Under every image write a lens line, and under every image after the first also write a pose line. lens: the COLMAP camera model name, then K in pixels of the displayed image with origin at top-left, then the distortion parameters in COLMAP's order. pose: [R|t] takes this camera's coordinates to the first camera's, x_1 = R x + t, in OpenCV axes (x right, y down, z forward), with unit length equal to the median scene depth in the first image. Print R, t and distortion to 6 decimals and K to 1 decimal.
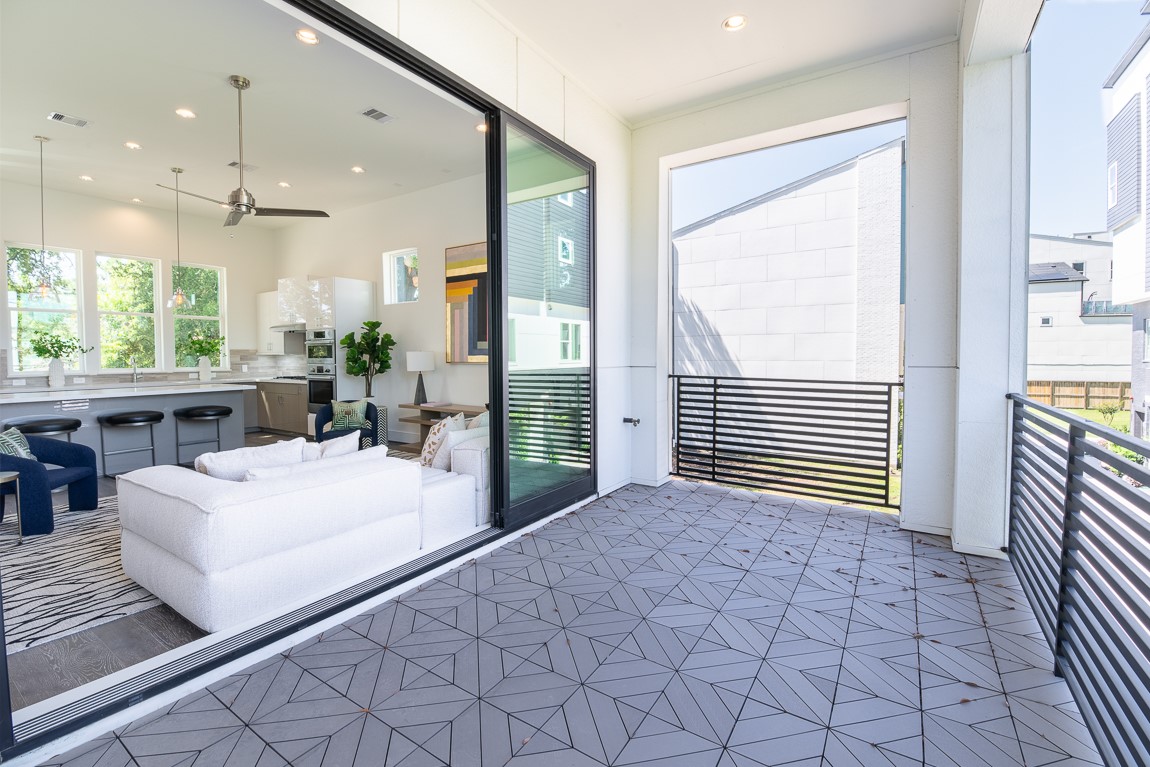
lens RADIAL K [[500.8, 0, 574.4], [0, 500.8, 372.7], [0, 0, 1]] dist [-0.013443, -0.001178]
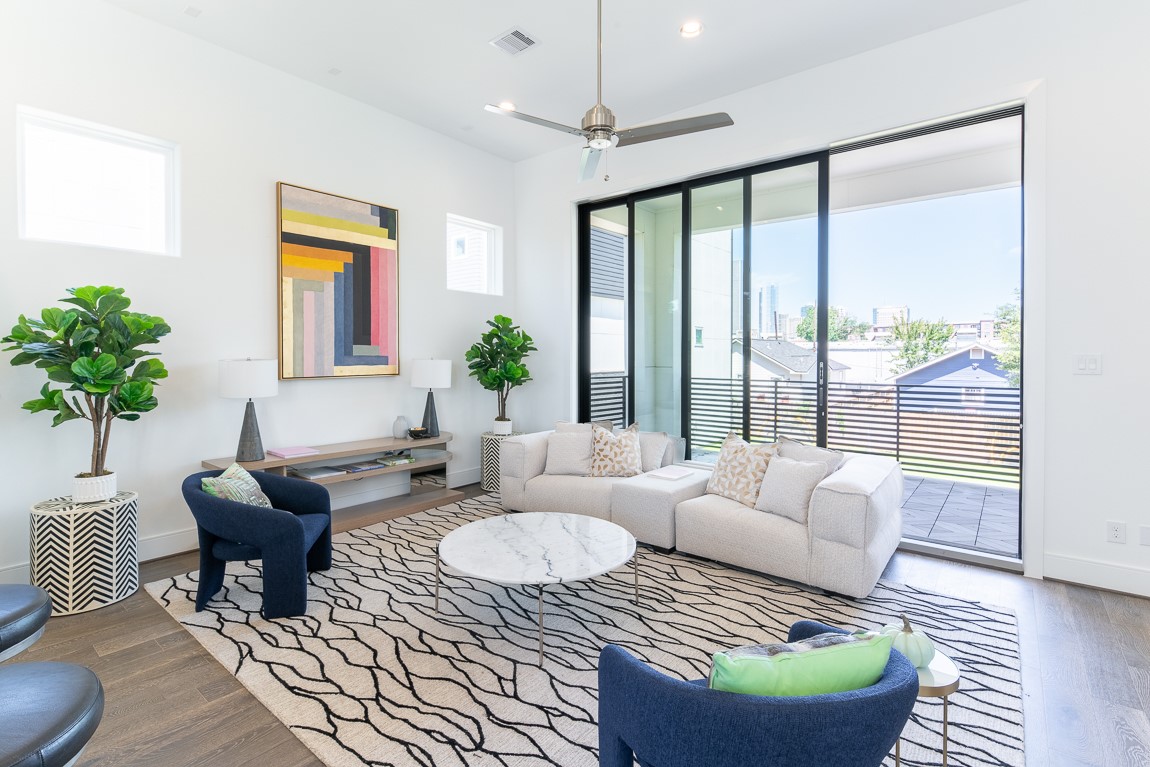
lens RADIAL K [[532.5, 0, 572.9], [0, 532.5, 358.0], [0, 0, 1]] dist [-0.003715, 0.000186]
pose [[0.109322, -0.001077, 0.994006, -0.802329], [0.038003, 0.999273, -0.003097, -0.028389], [-0.993280, 0.038114, 0.109283, 0.579191]]
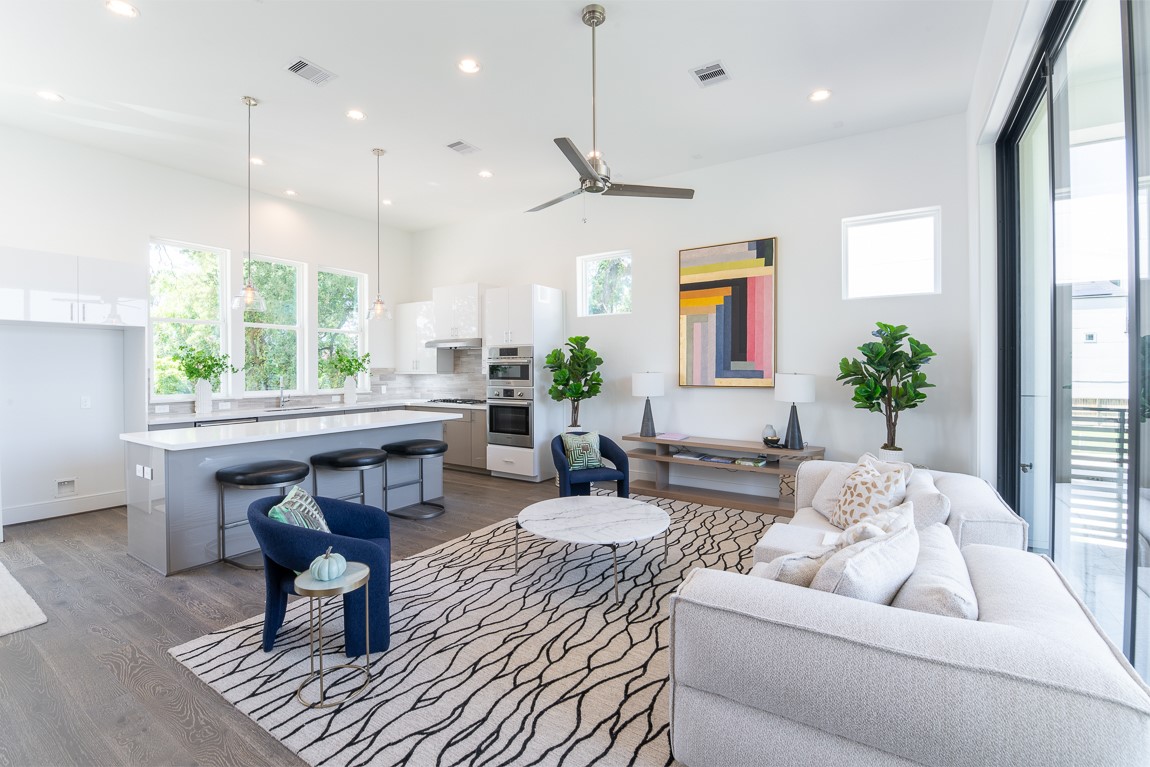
lens RADIAL K [[500.8, 0, 573.4], [0, 500.8, 369.8], [0, 0, 1]] dist [-0.013443, -0.001178]
pose [[0.999997, 0.002204, -0.000543, -0.417980], [-0.002222, 0.999364, -0.035595, -0.016321], [0.000465, 0.035596, 0.999366, 0.157895]]
